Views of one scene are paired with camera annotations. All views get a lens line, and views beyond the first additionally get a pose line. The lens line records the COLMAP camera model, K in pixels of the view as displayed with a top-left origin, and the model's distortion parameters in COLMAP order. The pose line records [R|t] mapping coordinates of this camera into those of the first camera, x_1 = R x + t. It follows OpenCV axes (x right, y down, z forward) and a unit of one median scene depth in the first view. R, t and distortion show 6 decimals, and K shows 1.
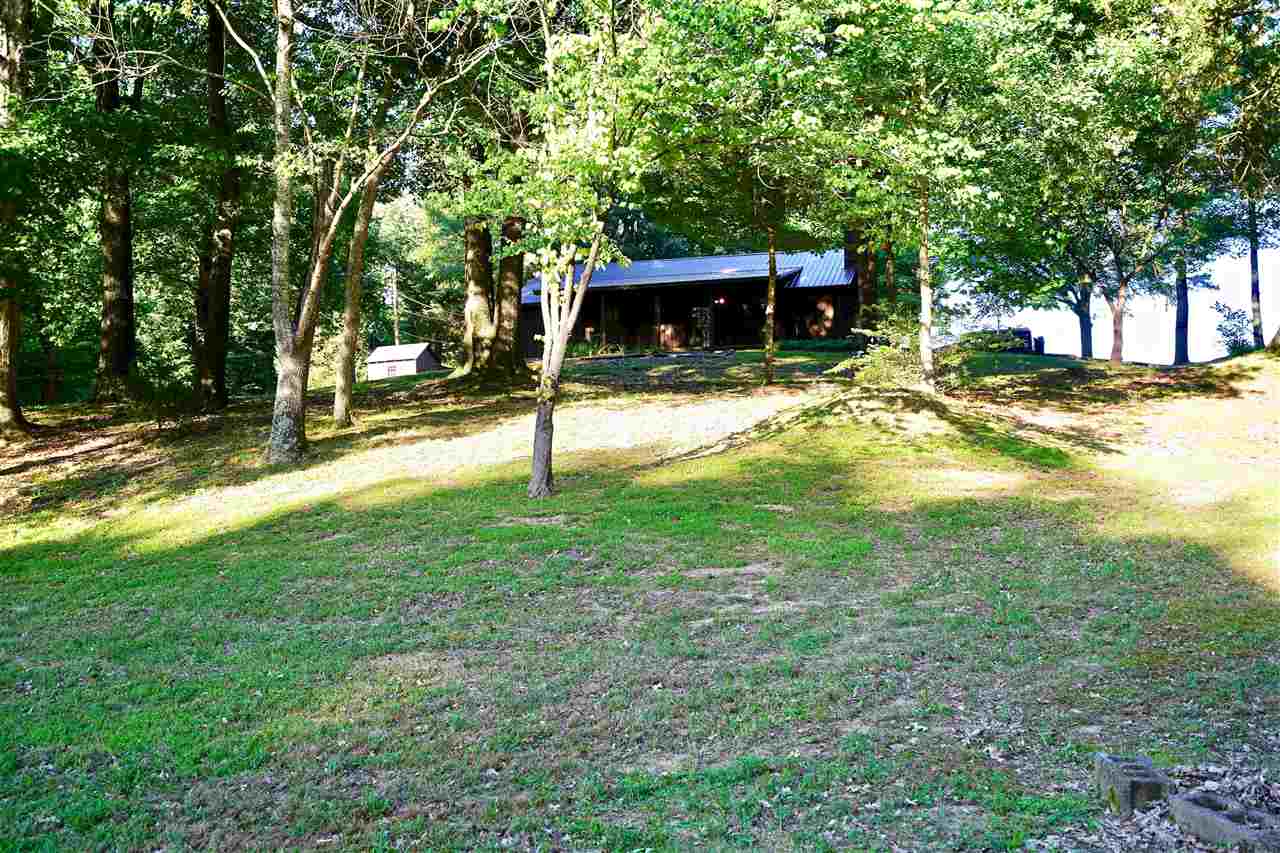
lens RADIAL K [[1299.9, 0, 636.1], [0, 1299.9, 426.5], [0, 0, 1]] dist [0.139859, 0.000000]
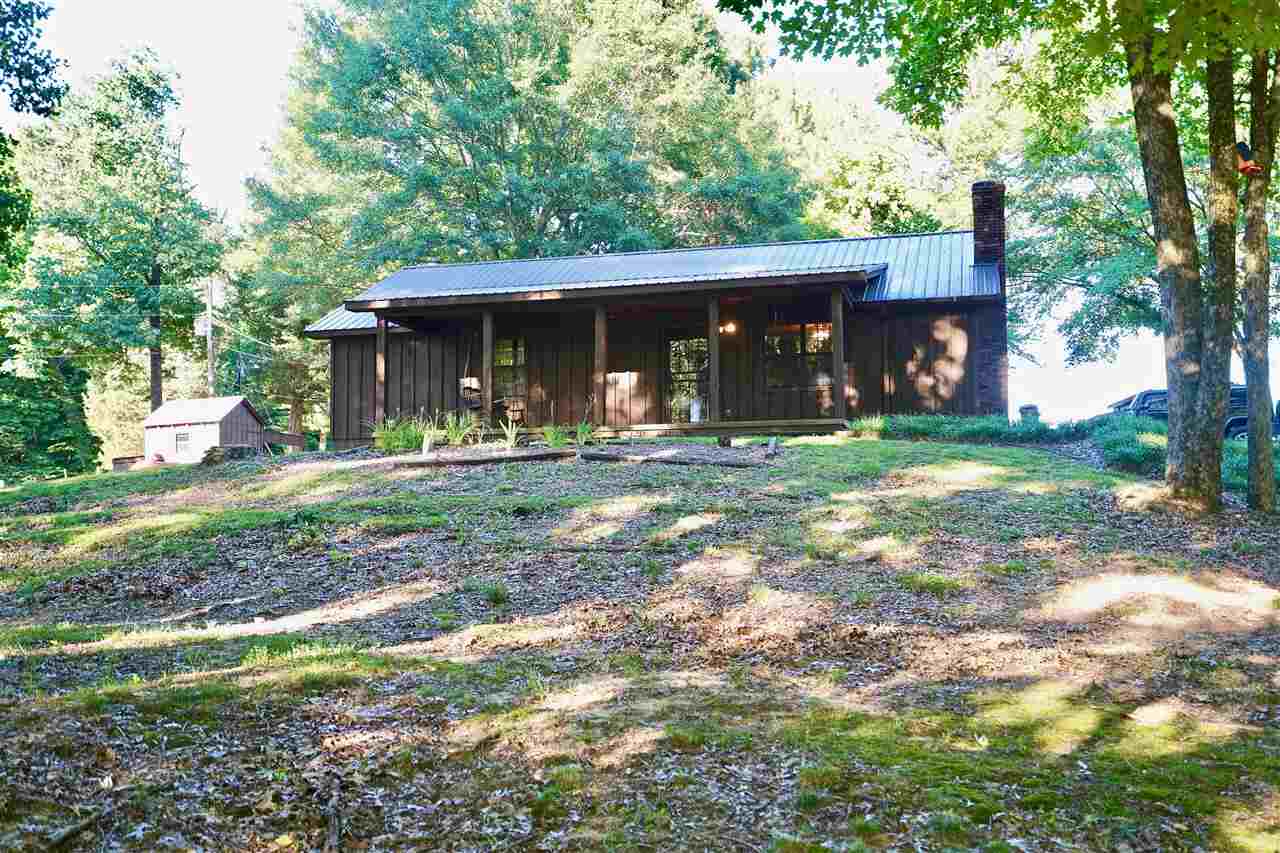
lens RADIAL K [[1299.9, 0, 642.8], [0, 1299.9, 429.3], [0, 0, 1]] dist [0.139859, 0.000000]
pose [[0.999266, 0.003237, 0.038160, 0.010305], [-0.002199, 0.999627, -0.027209, -0.038872], [-0.038234, 0.027105, 0.998901, 0.454014]]
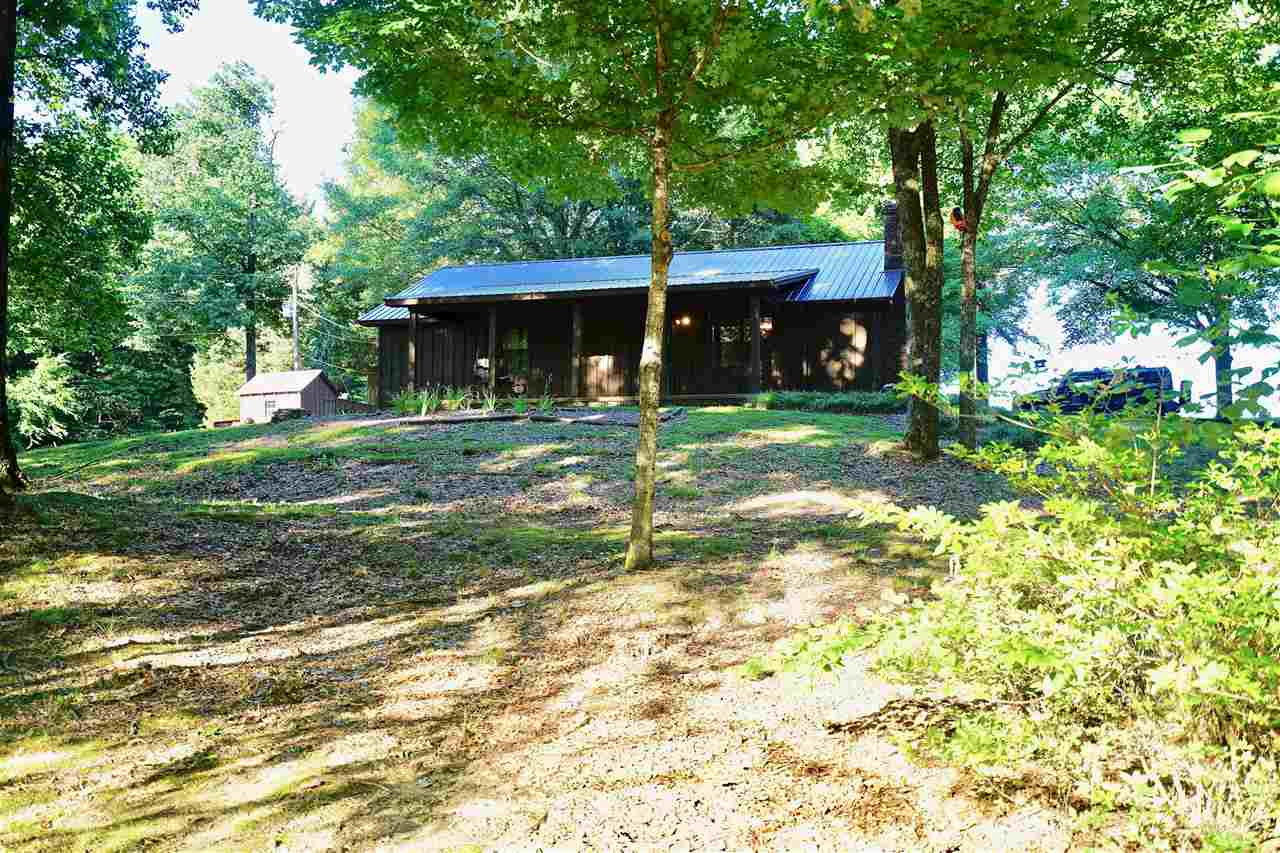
lens RADIAL K [[1299.9, 0, 644.8], [0, 1299.9, 429.1], [0, 0, 1]] dist [0.139859, 0.000000]
pose [[0.999495, 0.014531, -0.028253, 0.056938], [-0.014729, 0.999868, -0.006817, -0.035008], [0.028150, 0.007230, 0.999578, 0.331603]]
